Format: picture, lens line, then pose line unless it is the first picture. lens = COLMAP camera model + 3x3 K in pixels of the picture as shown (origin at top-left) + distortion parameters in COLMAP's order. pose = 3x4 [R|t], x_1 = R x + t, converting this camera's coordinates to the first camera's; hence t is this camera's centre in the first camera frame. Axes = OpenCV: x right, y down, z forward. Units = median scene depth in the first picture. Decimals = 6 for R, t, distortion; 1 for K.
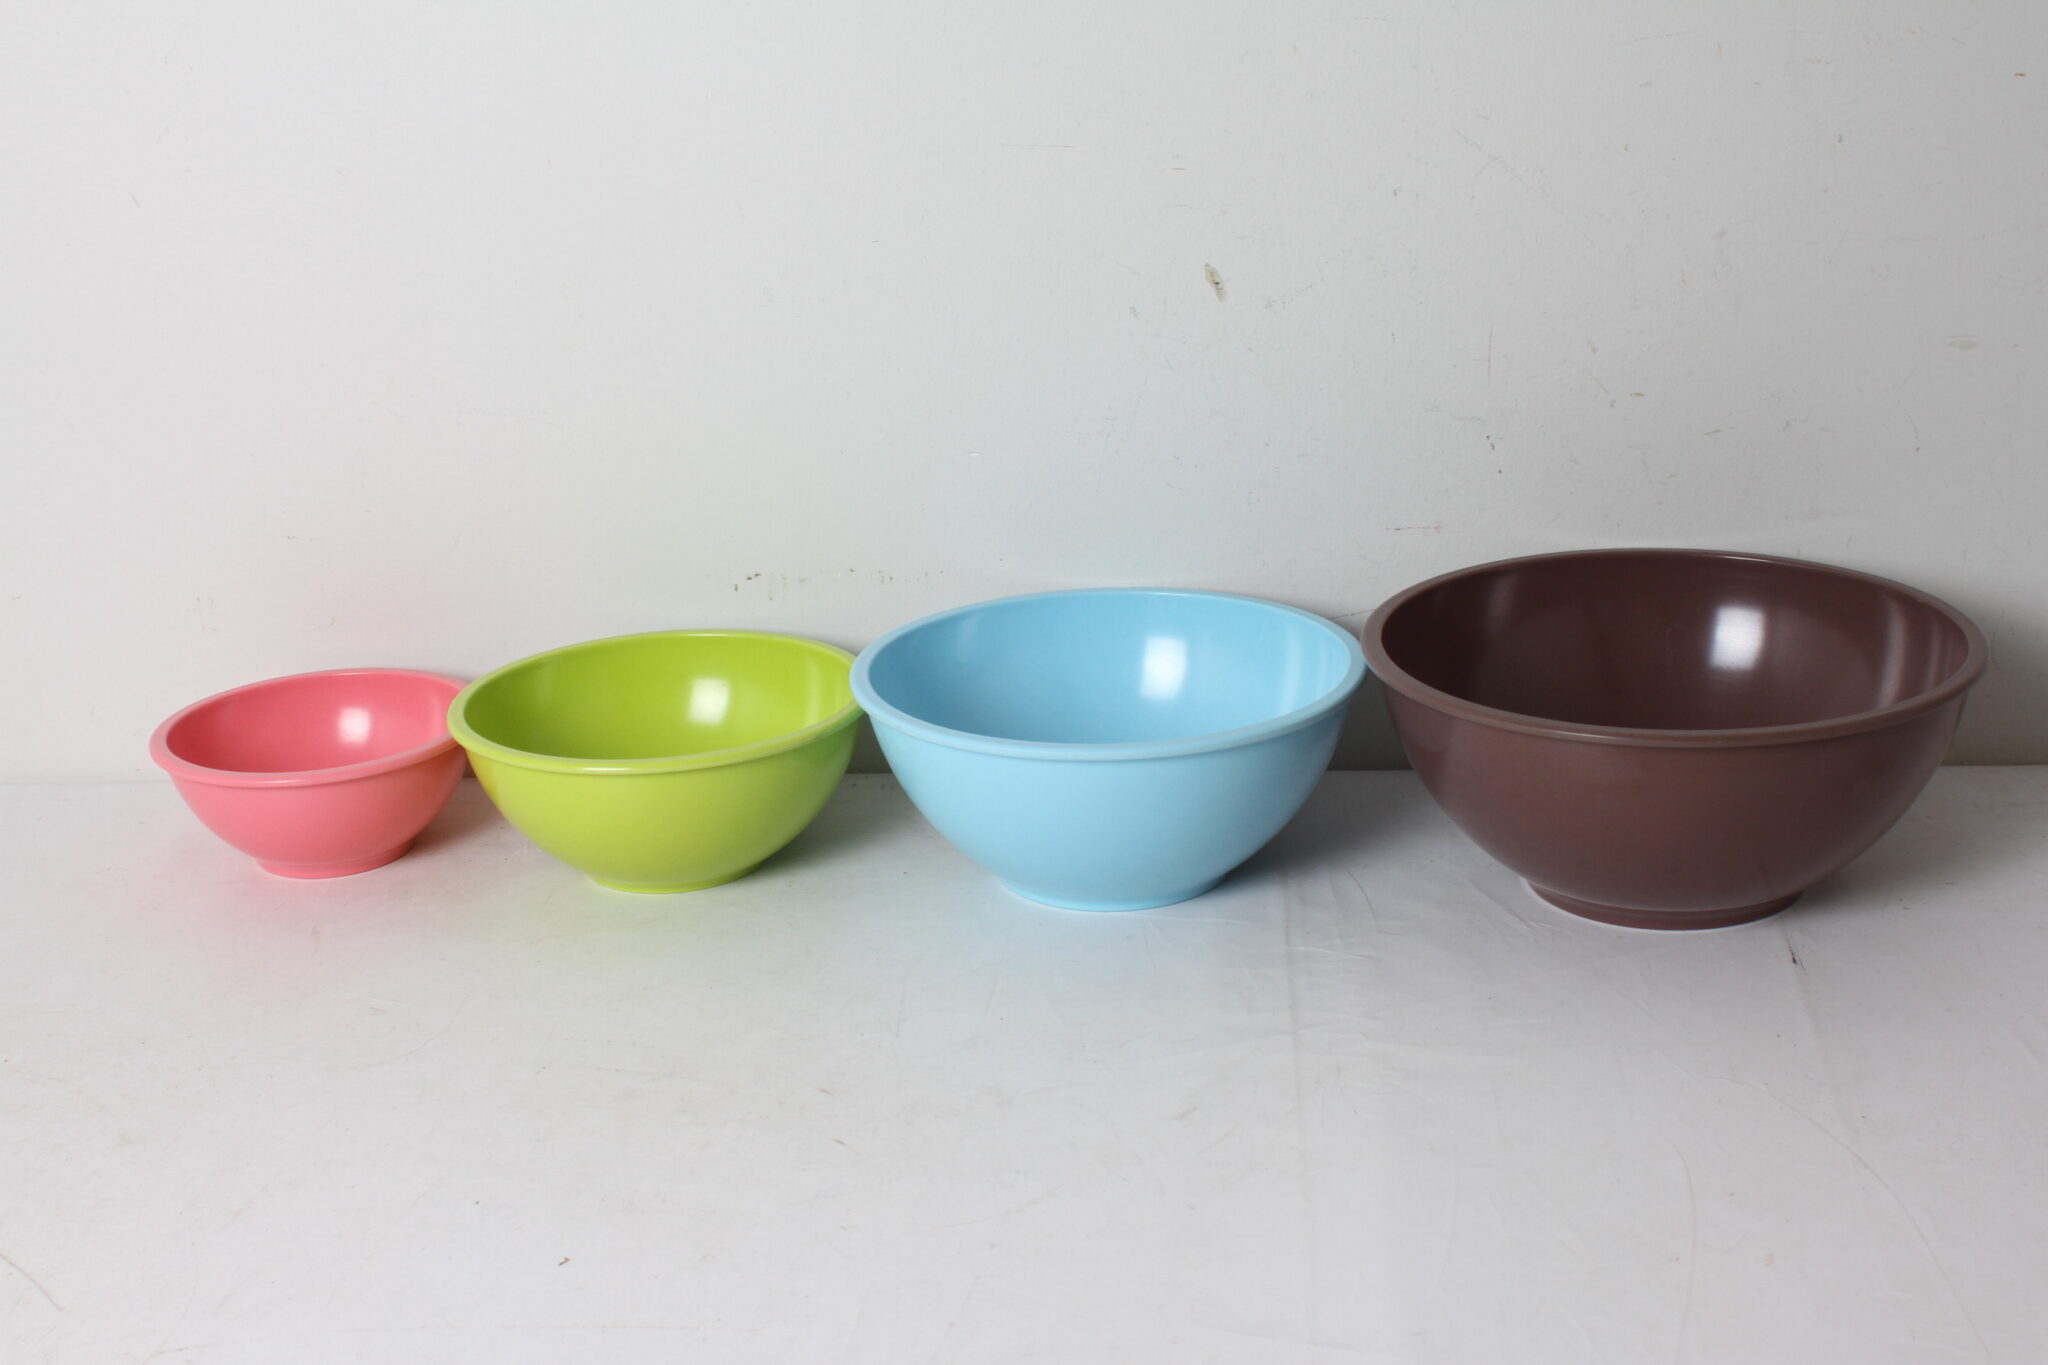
lens RADIAL K [[2803.1, 0, 1036.0], [0, 2803.1, 682.0], [0, 0, 1]] dist [-0.139501, 0.000000]
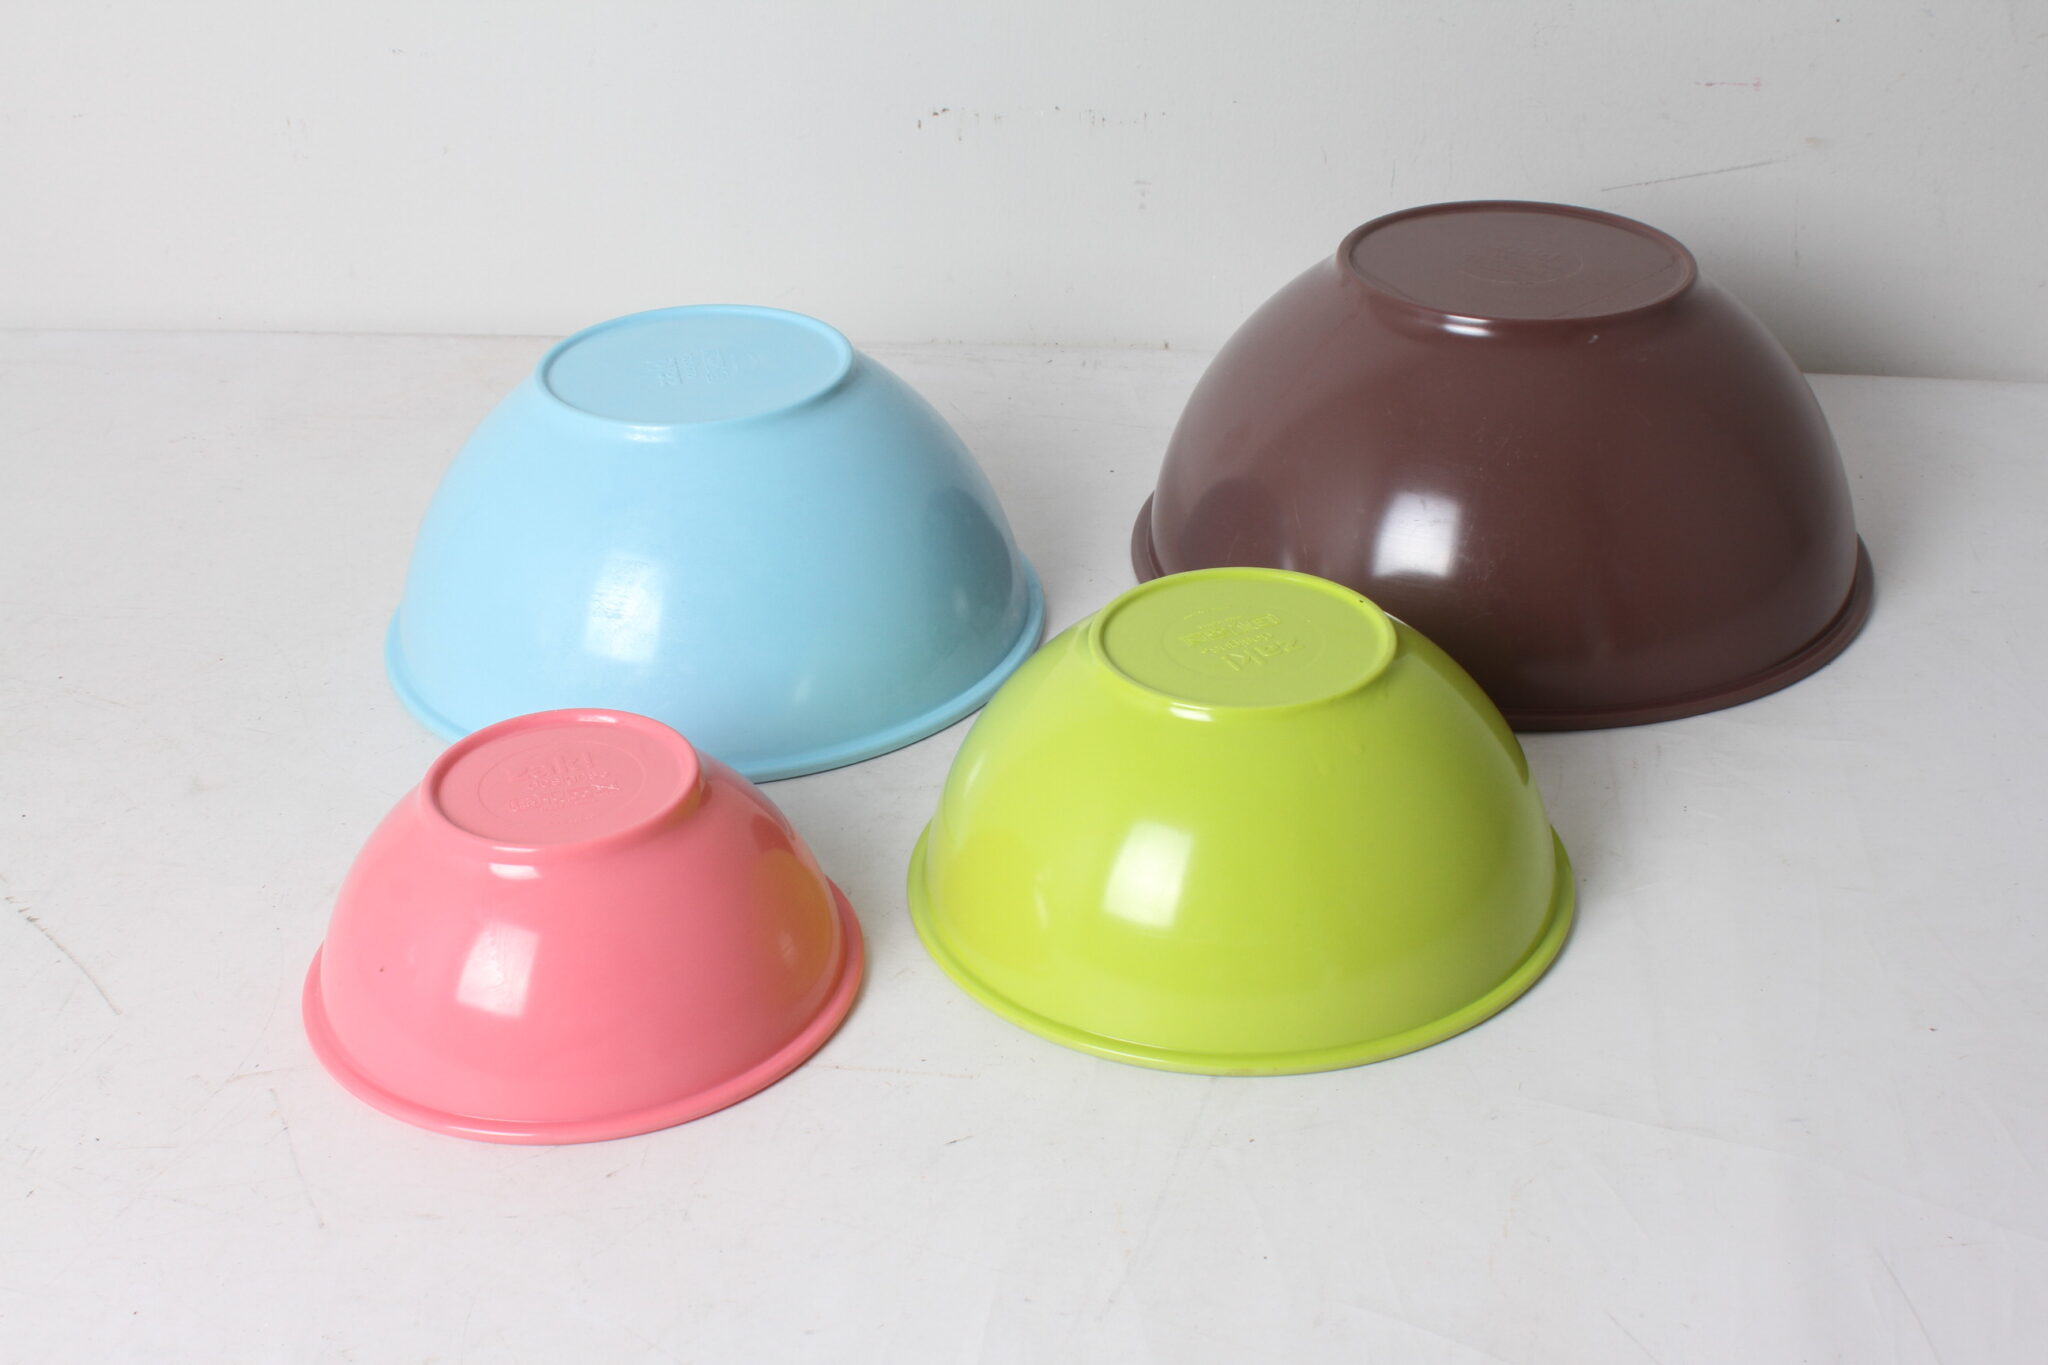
lens RADIAL K [[2803.1, 0, 1018.2], [0, 2803.1, 661.5], [0, 0, 1]] dist [-0.139501, 0.000000]
pose [[0.998666, 0.038426, -0.034502, -0.051570], [-0.032248, 0.985845, 0.164528, -0.016207], [0.040335, -0.163196, 0.985769, 0.175850]]
